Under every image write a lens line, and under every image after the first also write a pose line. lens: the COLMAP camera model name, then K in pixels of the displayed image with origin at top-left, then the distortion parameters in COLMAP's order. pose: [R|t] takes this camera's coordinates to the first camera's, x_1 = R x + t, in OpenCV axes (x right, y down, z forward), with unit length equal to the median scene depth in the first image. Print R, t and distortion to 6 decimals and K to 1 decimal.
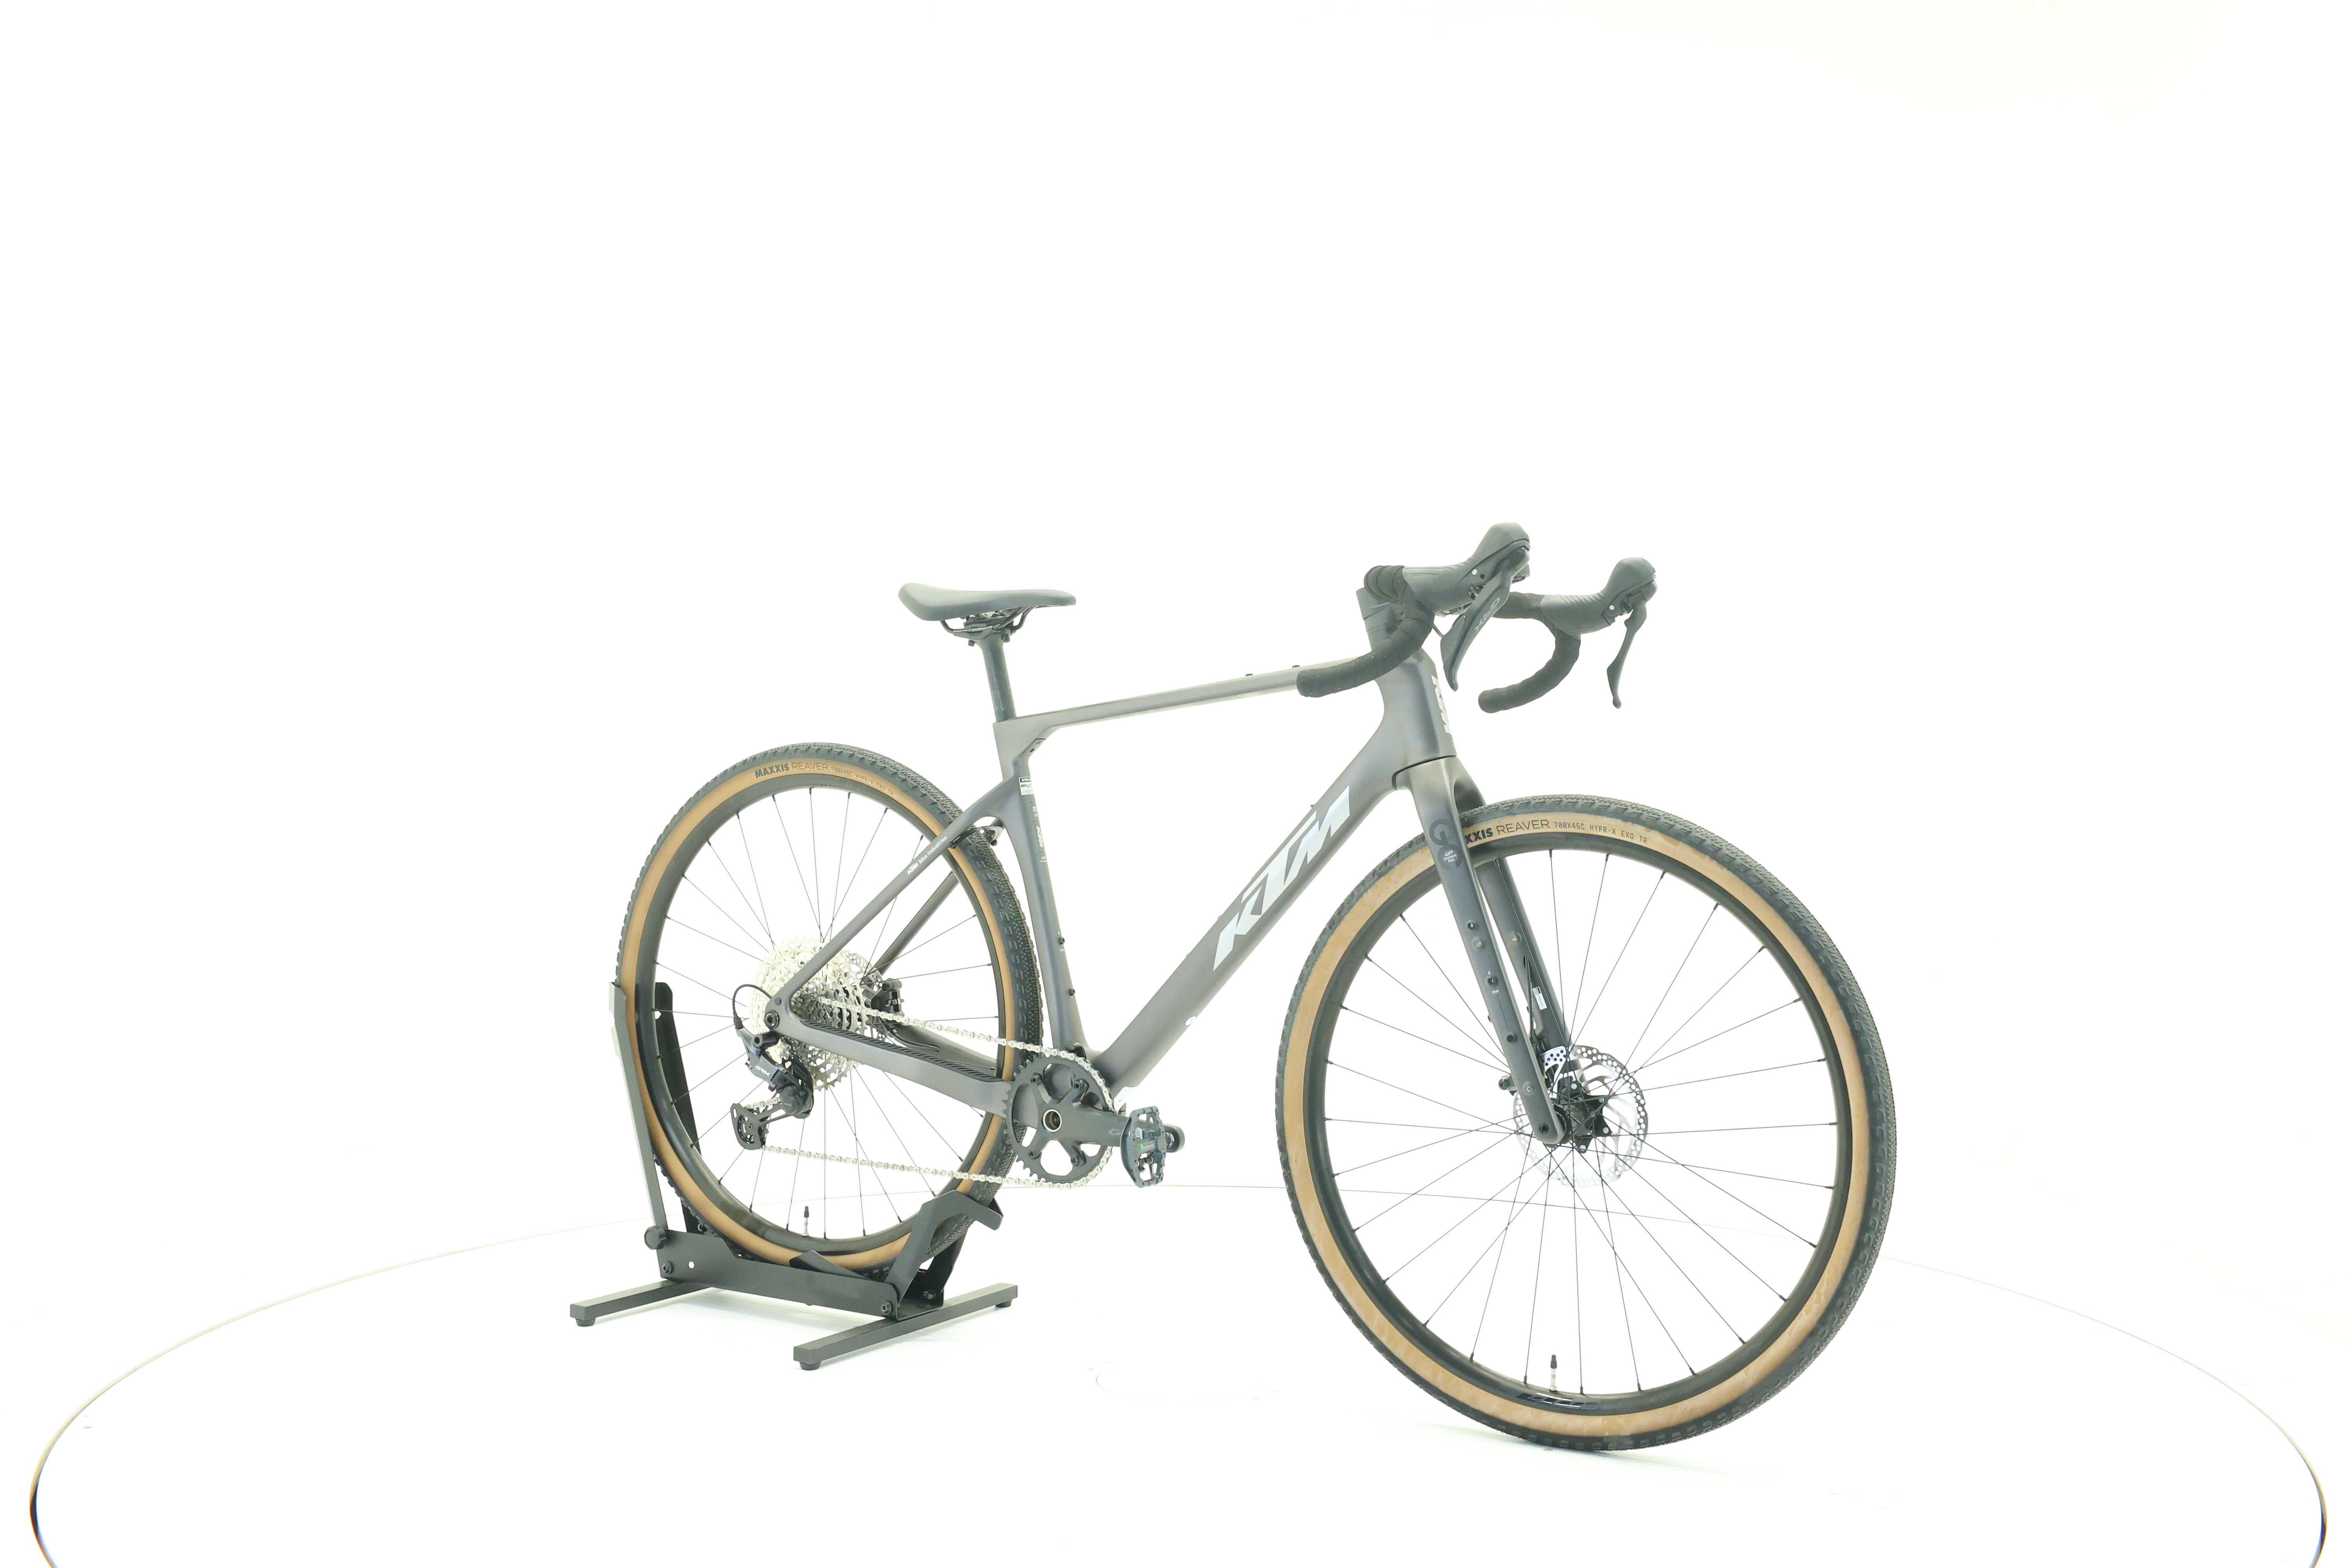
lens RADIAL K [[2482.2, 0, 1164.7], [0, 2482.2, 778.5], [0, 0, 1]] dist [0.075952, 0.000000]
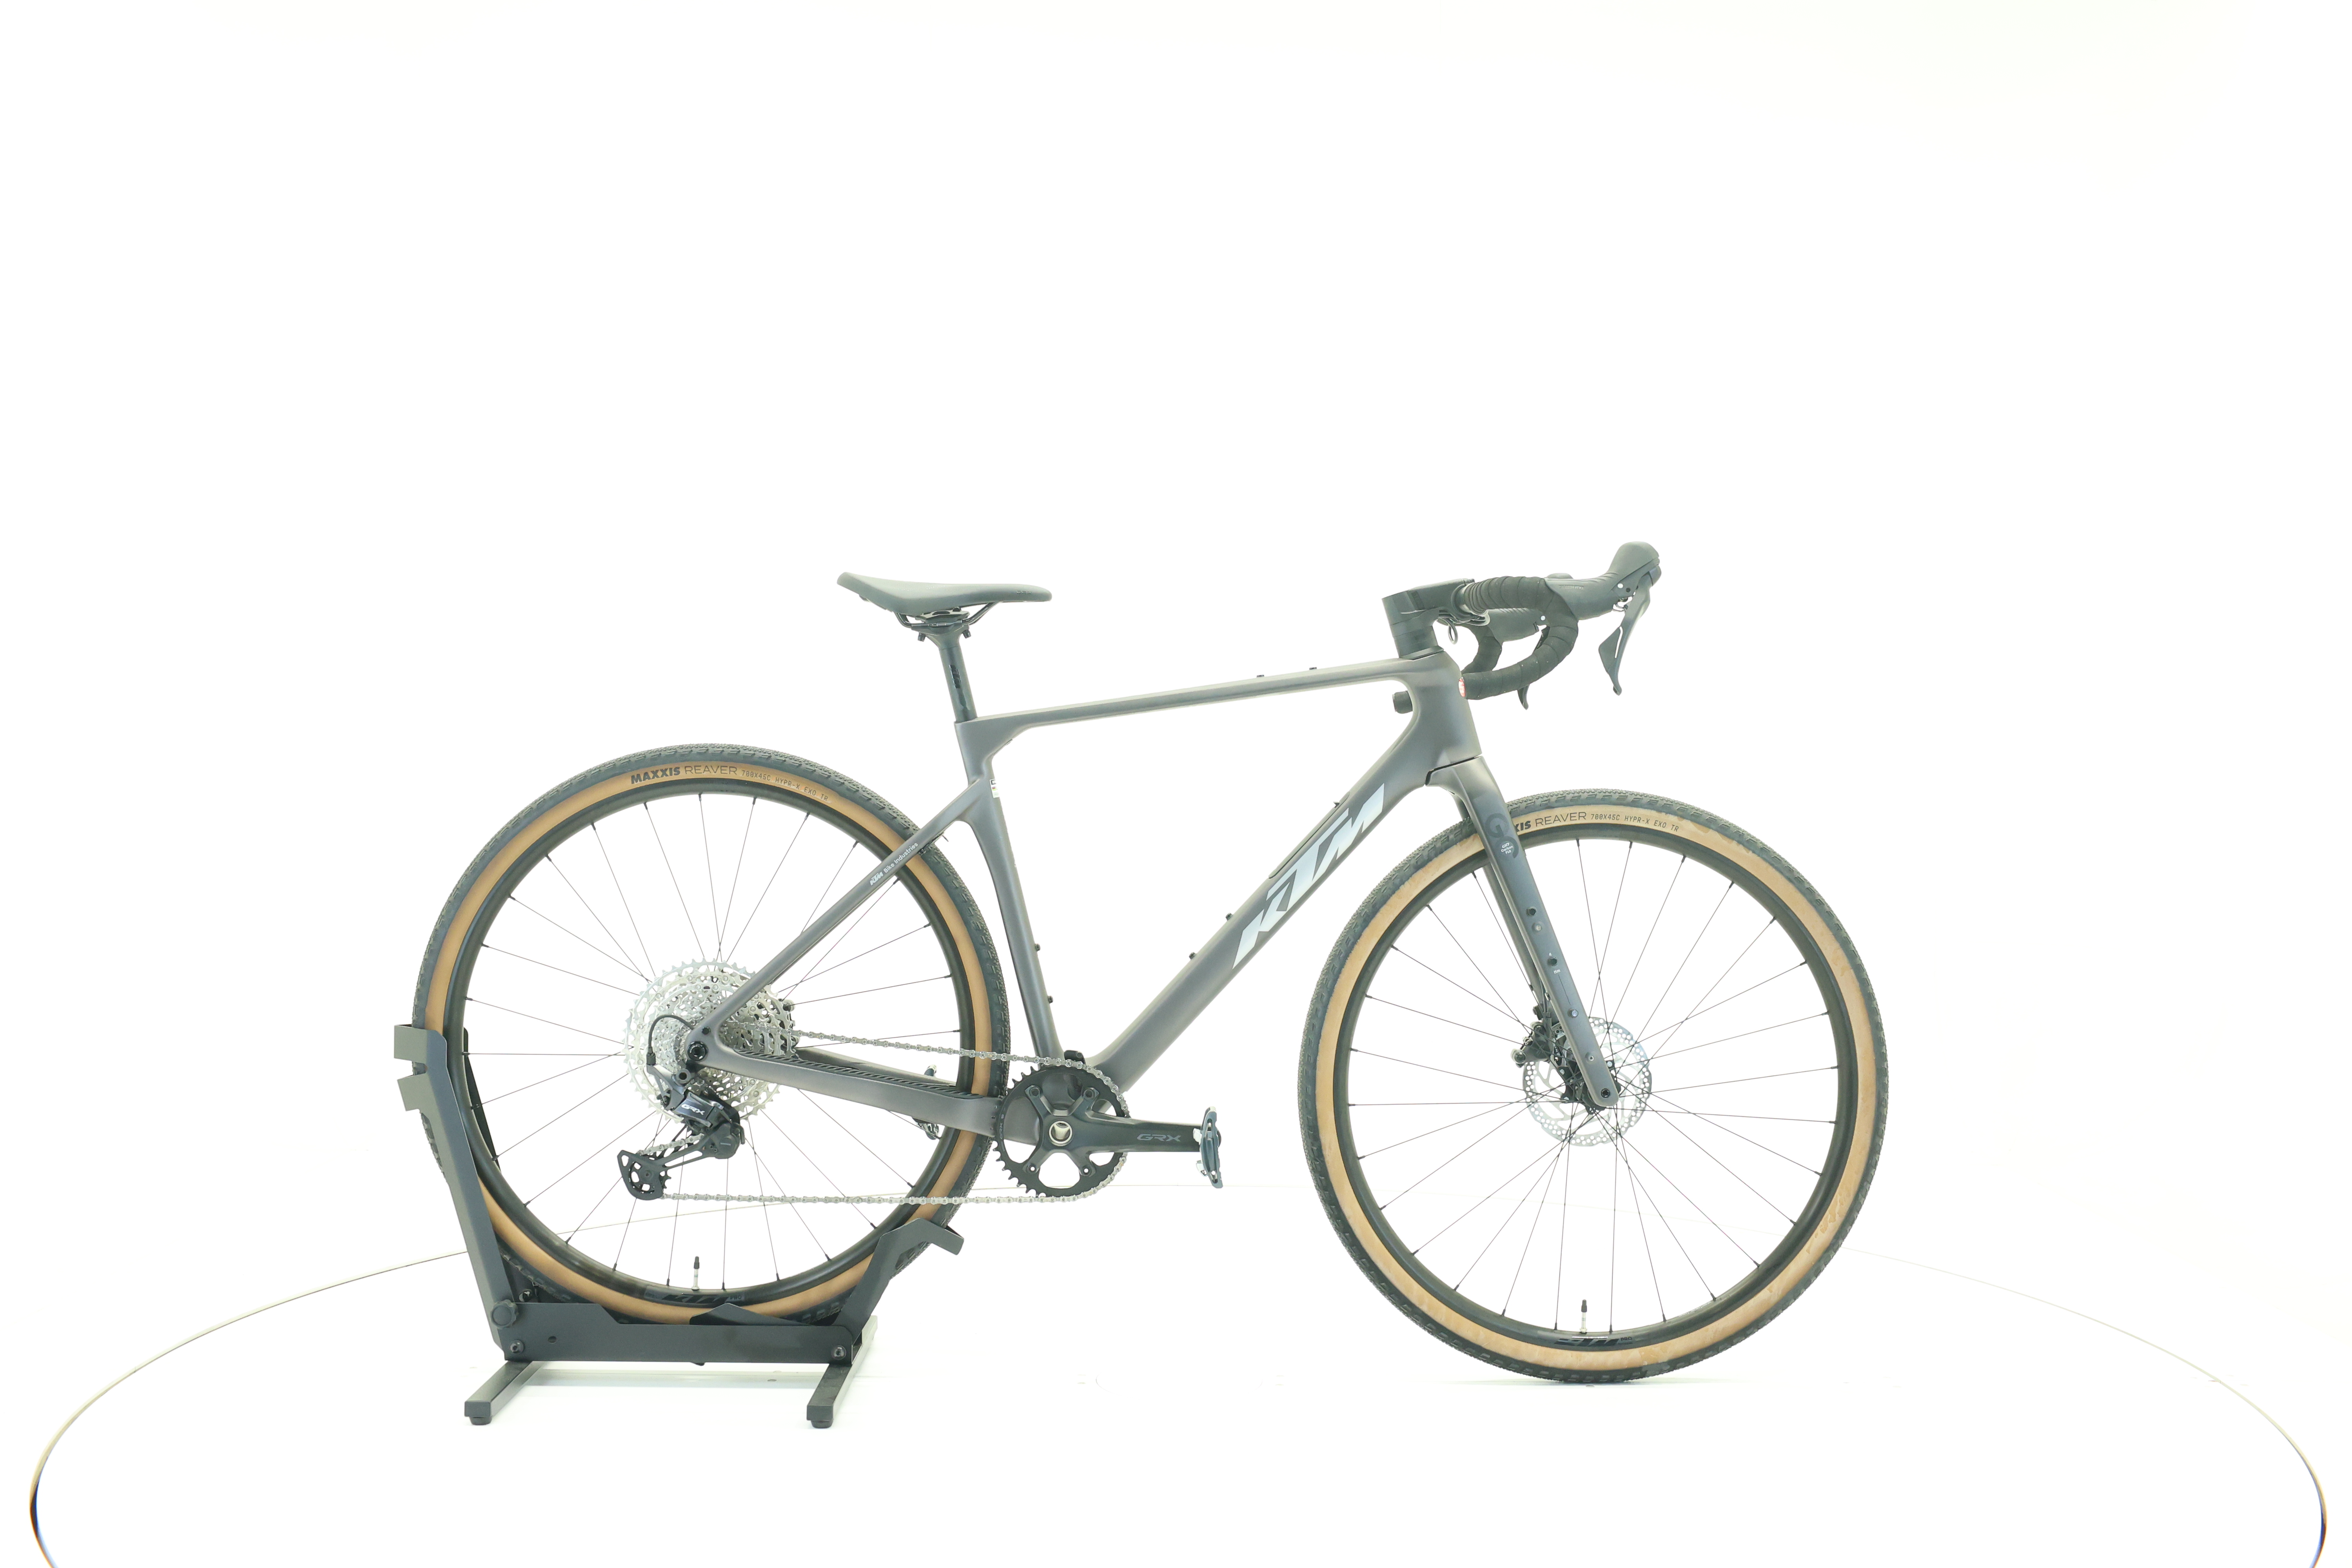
lens RADIAL K [[2482.2, 0, 1179.2], [0, 2482.2, 783.1], [0, 0, 1]] dist [0.075952, 0.000000]
pose [[0.841453, -0.014284, 0.540142, -0.530755], [0.010090, 0.999892, 0.010724, -0.008772], [-0.540237, -0.003574, 0.841505, 0.158452]]
